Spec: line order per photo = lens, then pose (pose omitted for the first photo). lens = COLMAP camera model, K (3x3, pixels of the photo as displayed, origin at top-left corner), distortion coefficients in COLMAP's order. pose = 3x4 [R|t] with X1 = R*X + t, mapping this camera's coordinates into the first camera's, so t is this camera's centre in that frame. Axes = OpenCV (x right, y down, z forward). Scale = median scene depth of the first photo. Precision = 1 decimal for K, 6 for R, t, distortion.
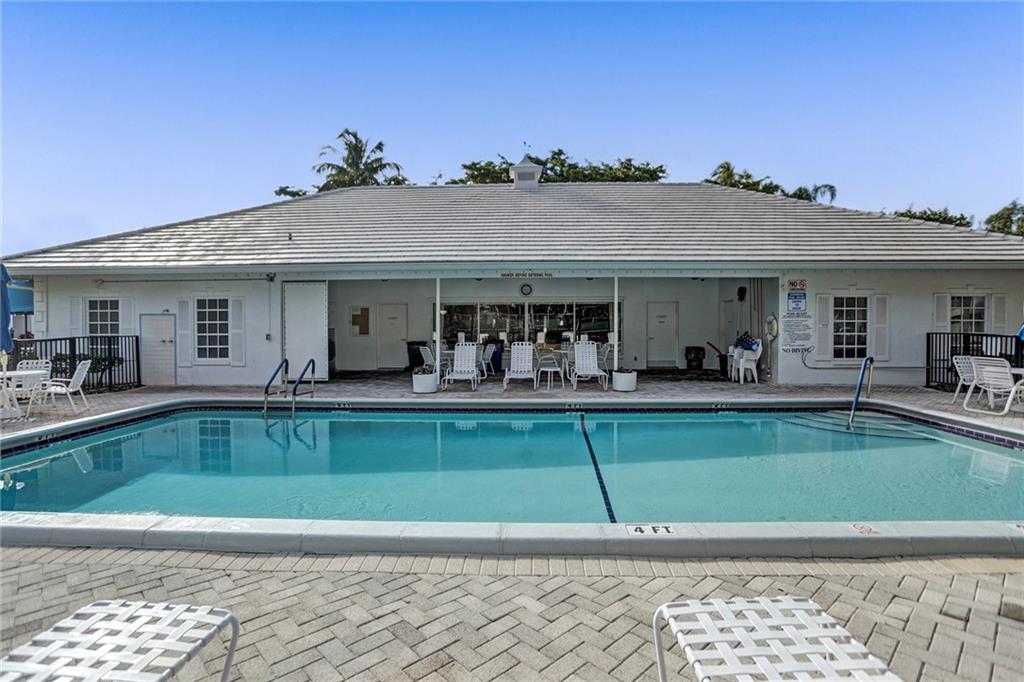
lens RADIAL K [[529.4, 0, 516.6], [0, 529.4, 341.4], [0, 0, 1]] dist [-0.044356, 0.012448]
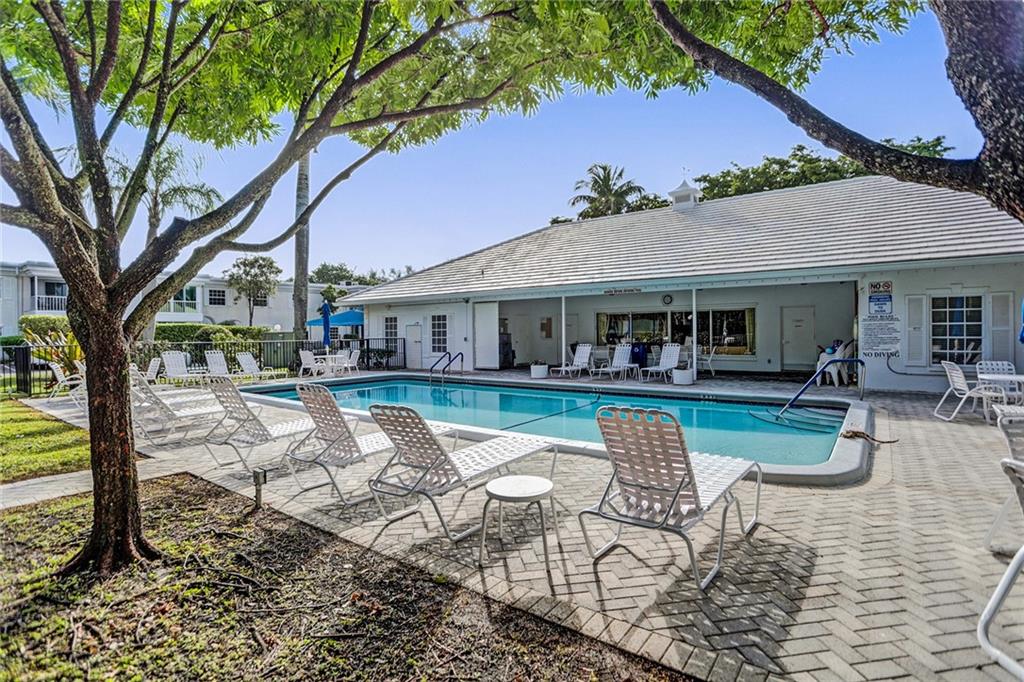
lens RADIAL K [[529.4, 0, 507.5], [0, 529.4, 338.7], [0, 0, 1]] dist [-0.044356, 0.012448]
pose [[0.808678, 0.002256, -0.588247, 0.534014], [-0.009579, 0.999911, -0.009335, 0.003524], [0.588173, 0.013184, 0.808627, -0.184024]]
